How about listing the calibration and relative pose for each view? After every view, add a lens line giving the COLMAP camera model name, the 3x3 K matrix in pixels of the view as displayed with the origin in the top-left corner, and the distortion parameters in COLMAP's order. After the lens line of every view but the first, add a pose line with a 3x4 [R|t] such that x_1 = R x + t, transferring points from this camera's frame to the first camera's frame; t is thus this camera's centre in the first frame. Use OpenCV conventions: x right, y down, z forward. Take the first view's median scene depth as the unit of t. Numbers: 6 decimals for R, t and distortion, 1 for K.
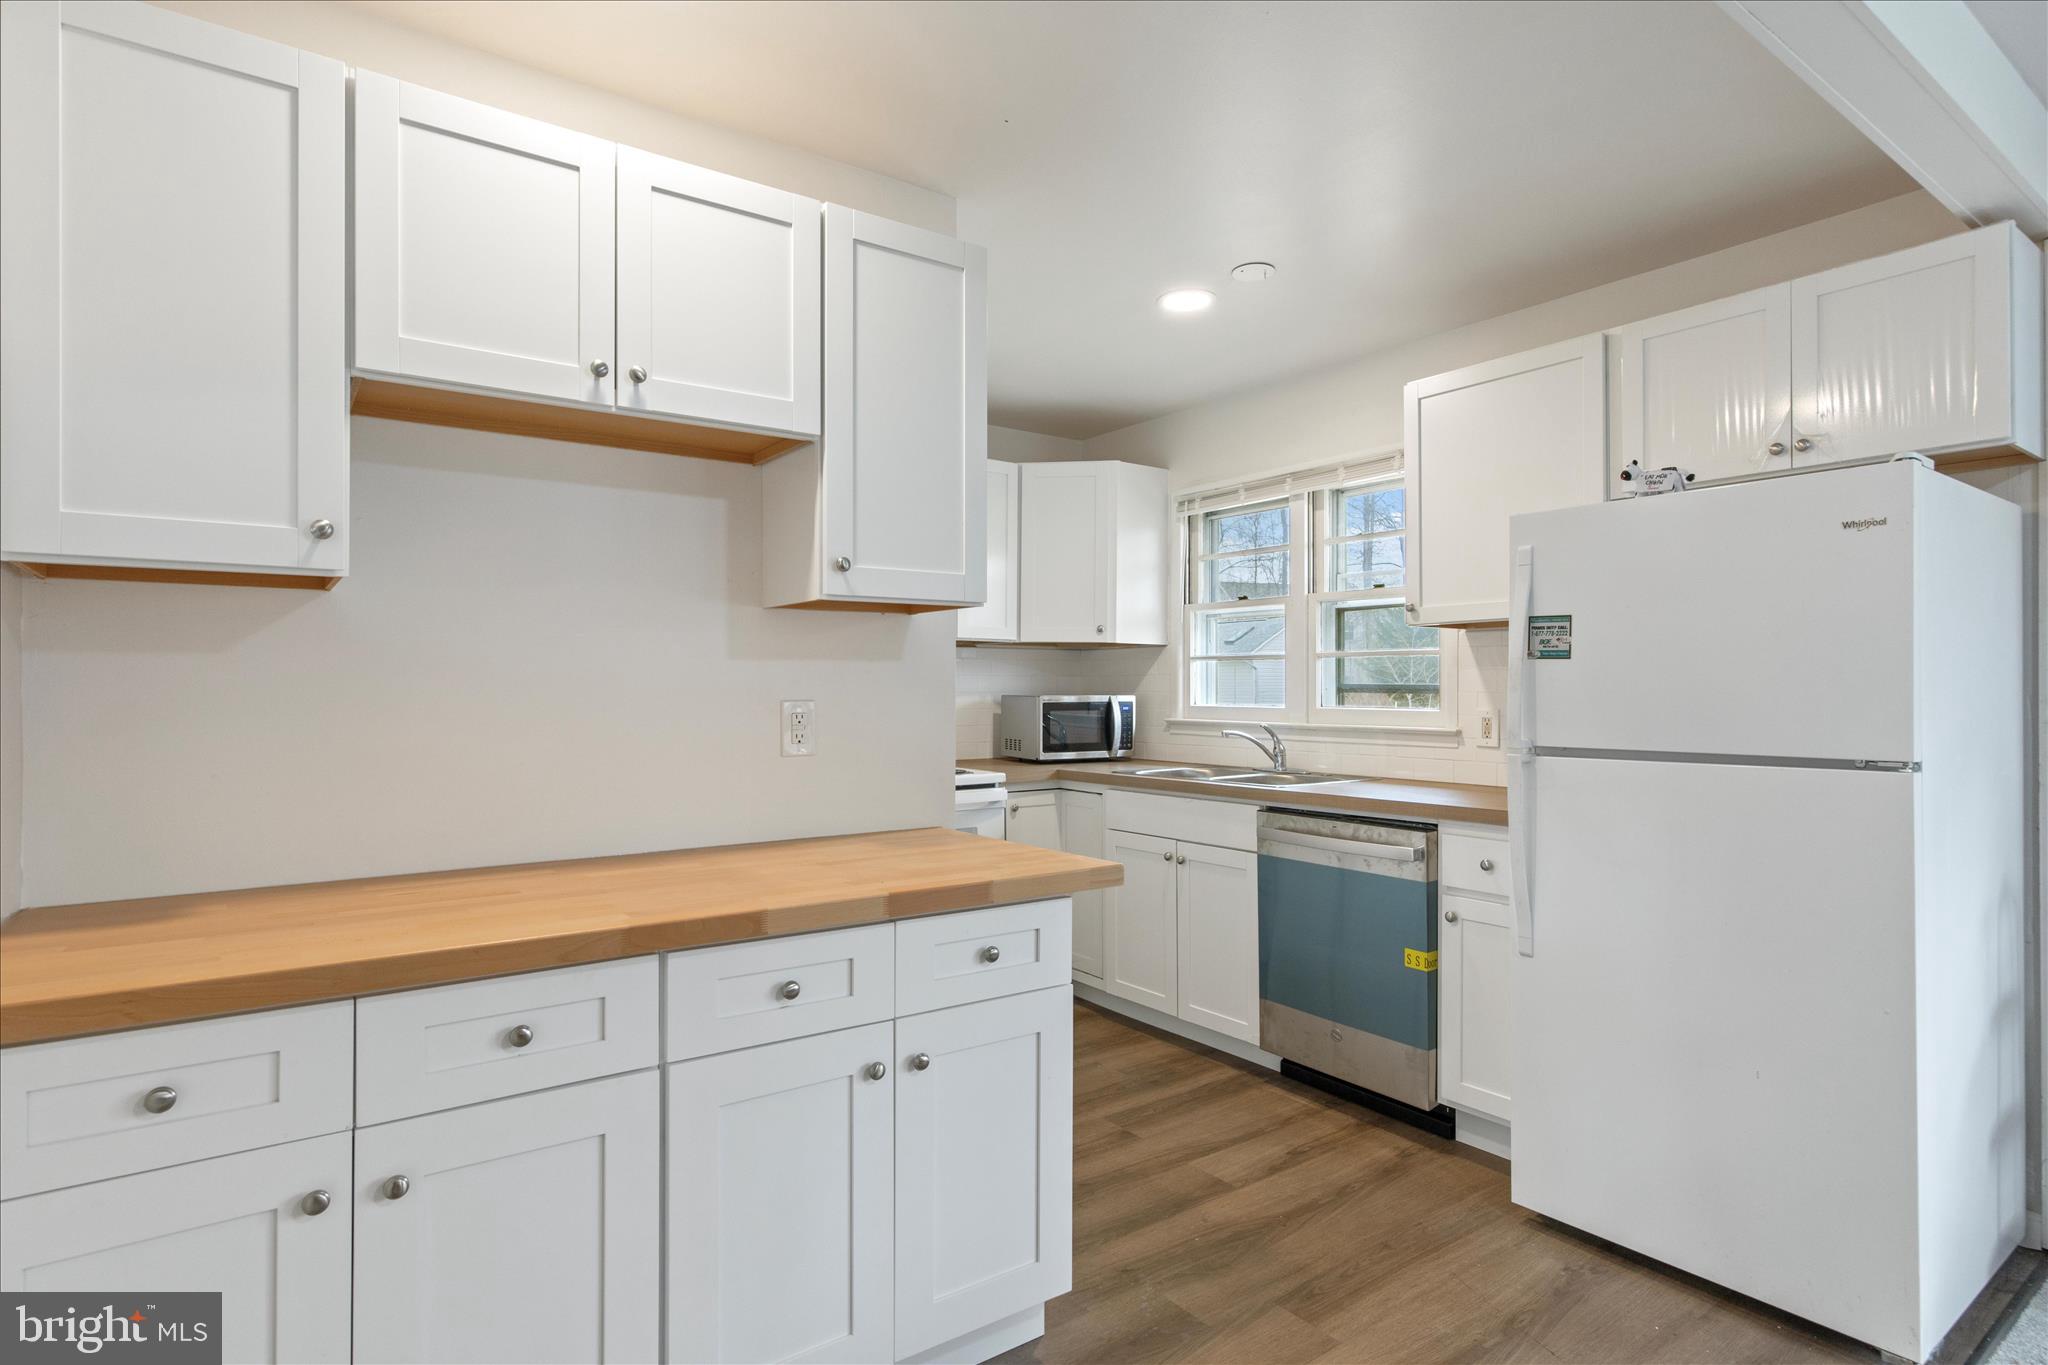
lens RADIAL K [[1068.1, 0, 1012.4], [0, 1068.1, 674.5], [0, 0, 1]] dist [-0.009510, 0.003850]
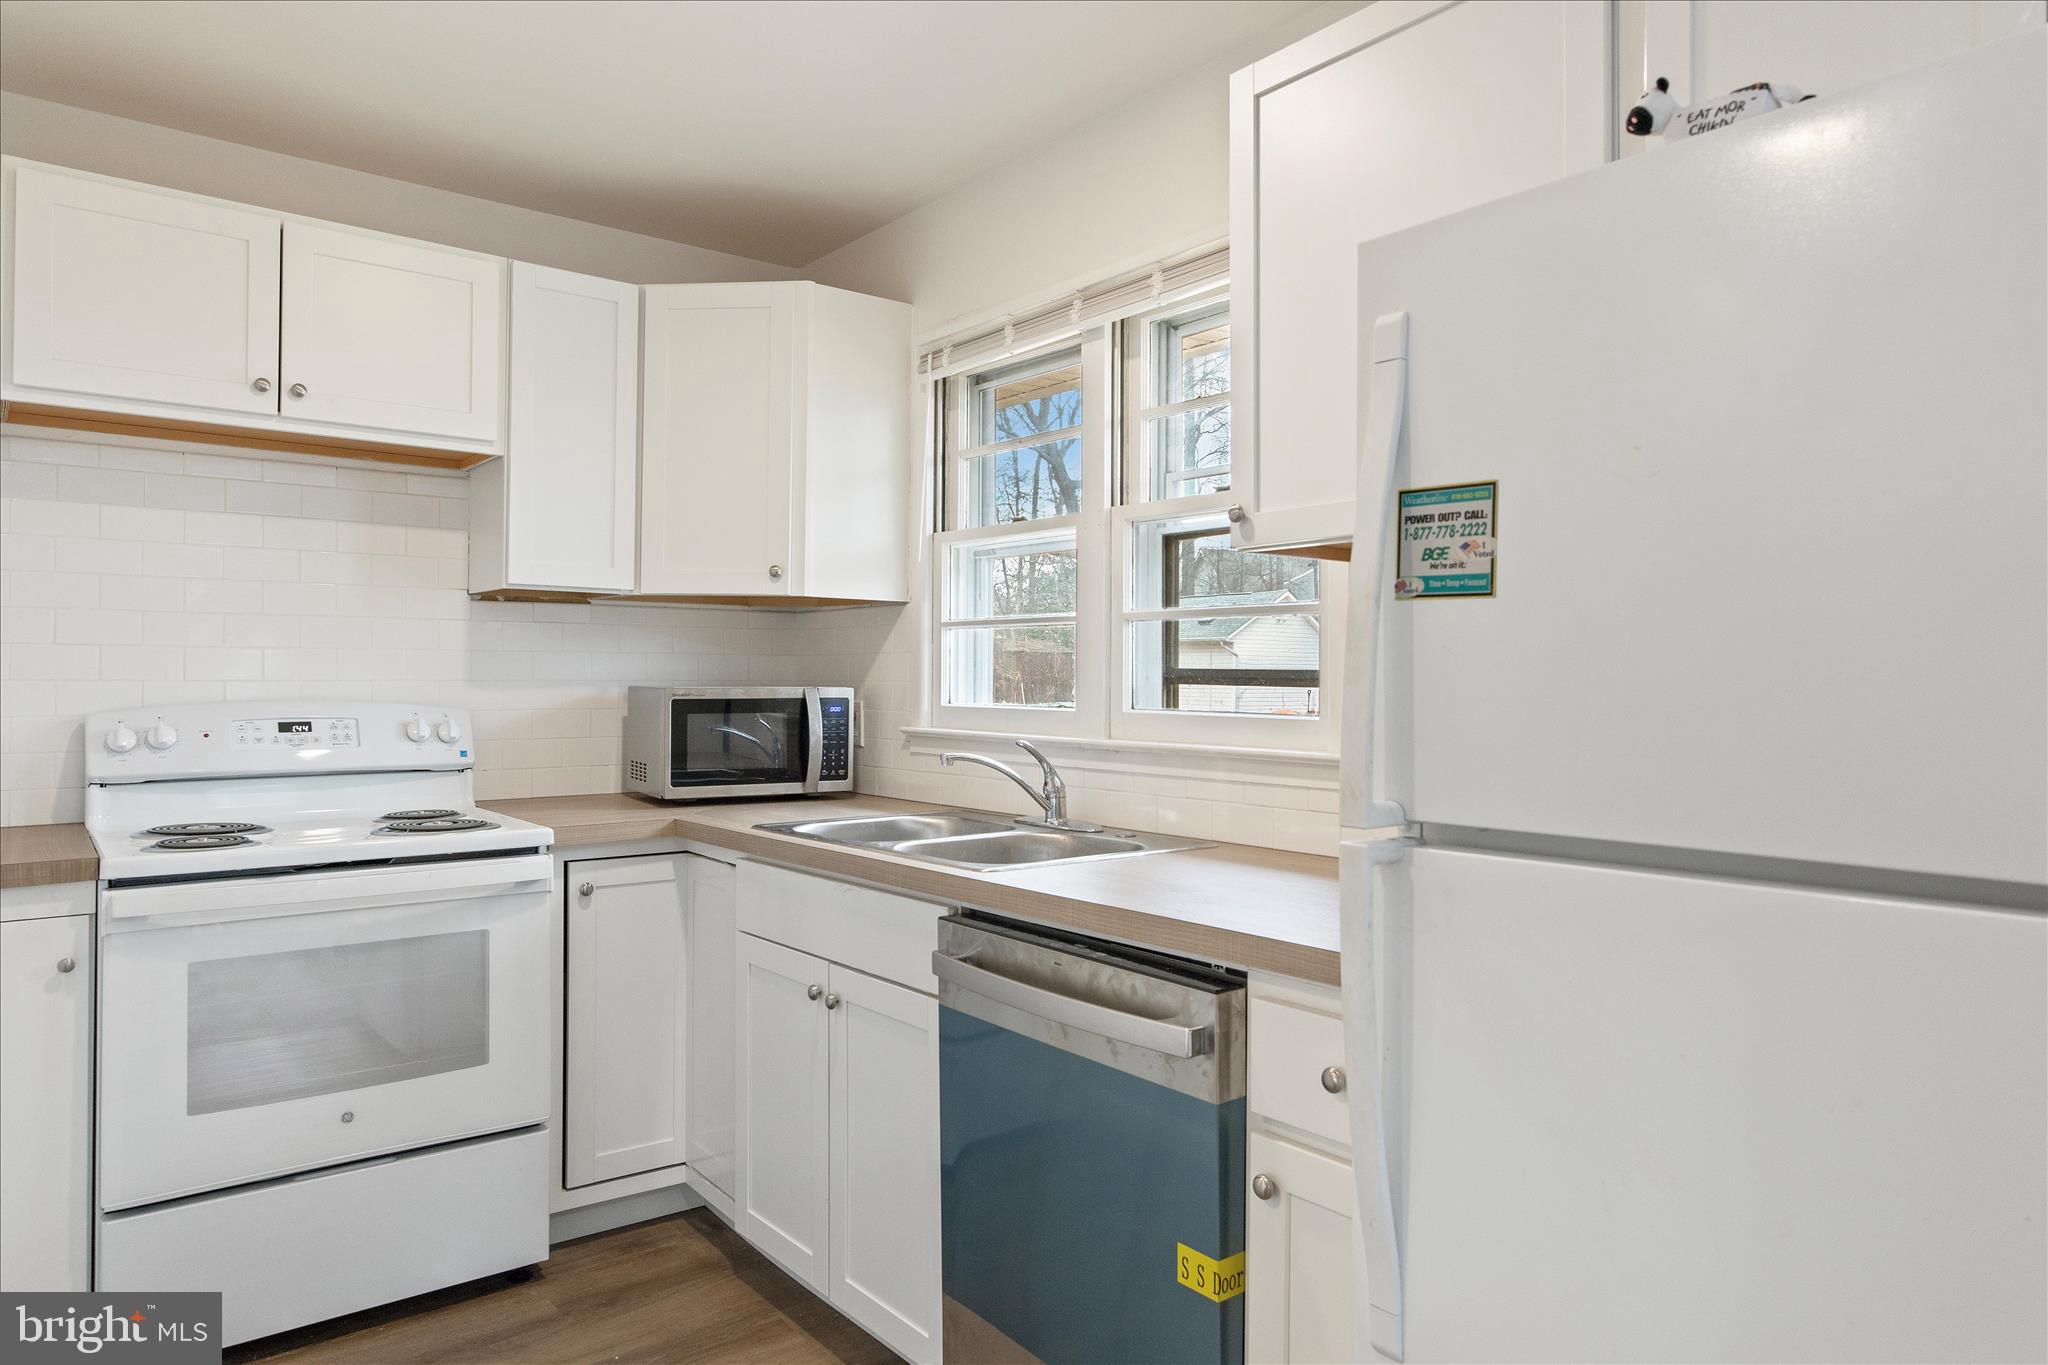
lens RADIAL K [[1296.6, 0, 1012.6], [0, 1296.6, 656.8], [0, 0, 1]] dist [-0.006014, 0.003076]
pose [[0.999172, 0.006233, 0.040207, 0.272262], [-0.006073, 0.999973, -0.004082, 0.007943], [-0.040231, 0.003834, 0.999183, 0.444890]]
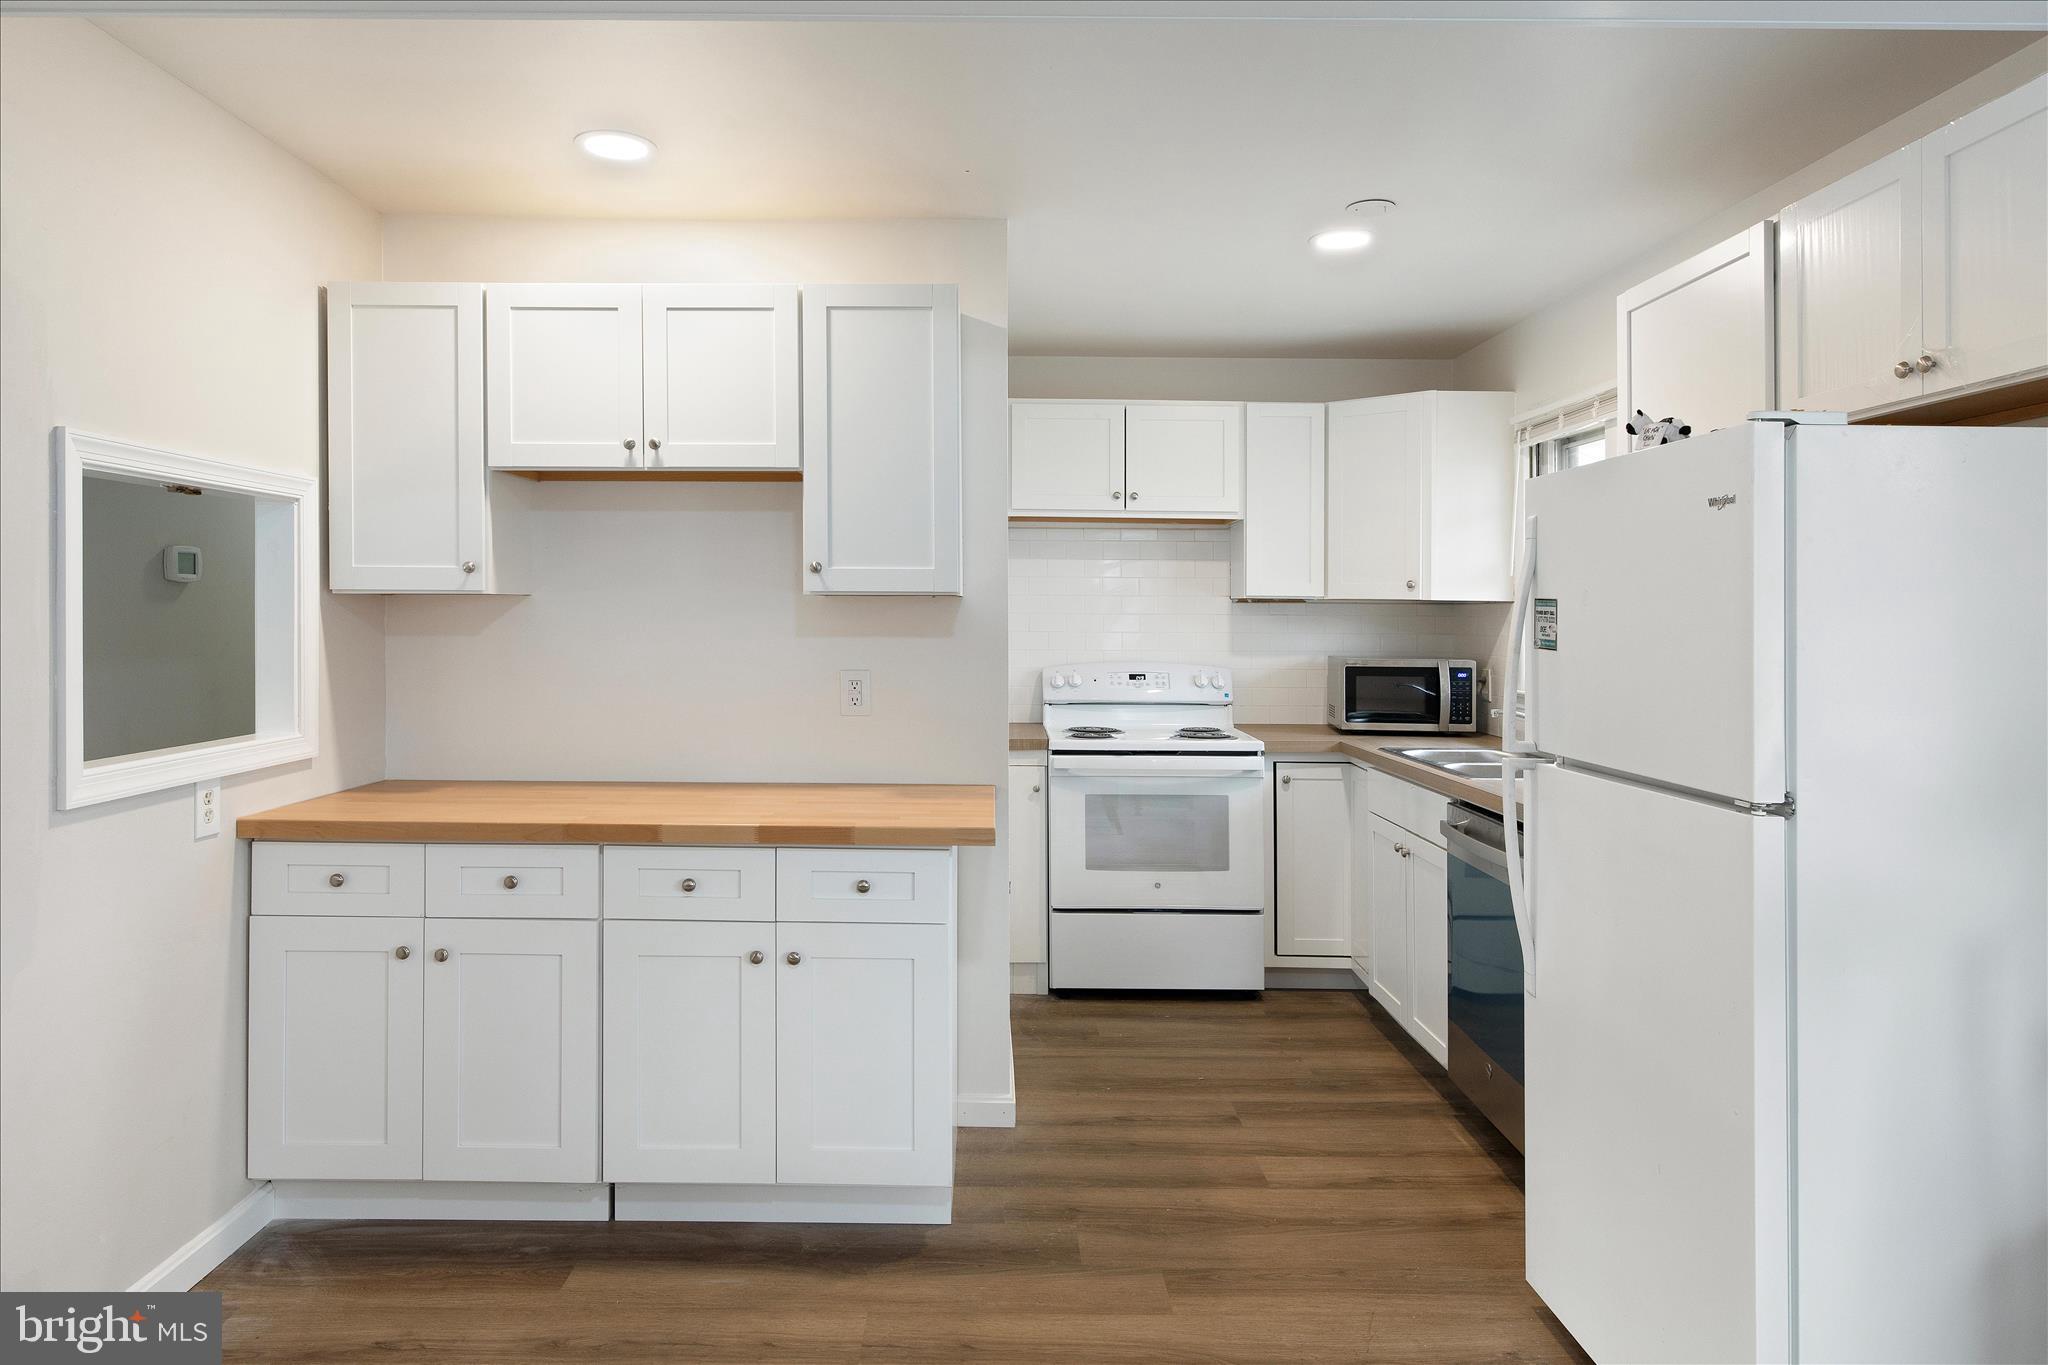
lens RADIAL K [[1260.1, 0, 985.2], [0, 1260.1, 601.7], [0, 0, 1]] dist [-0.015045, -0.000823]
pose [[0.810029, 0.001586, -0.586388, 0.604813], [-0.000484, 0.999998, 0.002036, -0.045208], [0.586390, -0.001365, 0.810028, -0.062631]]
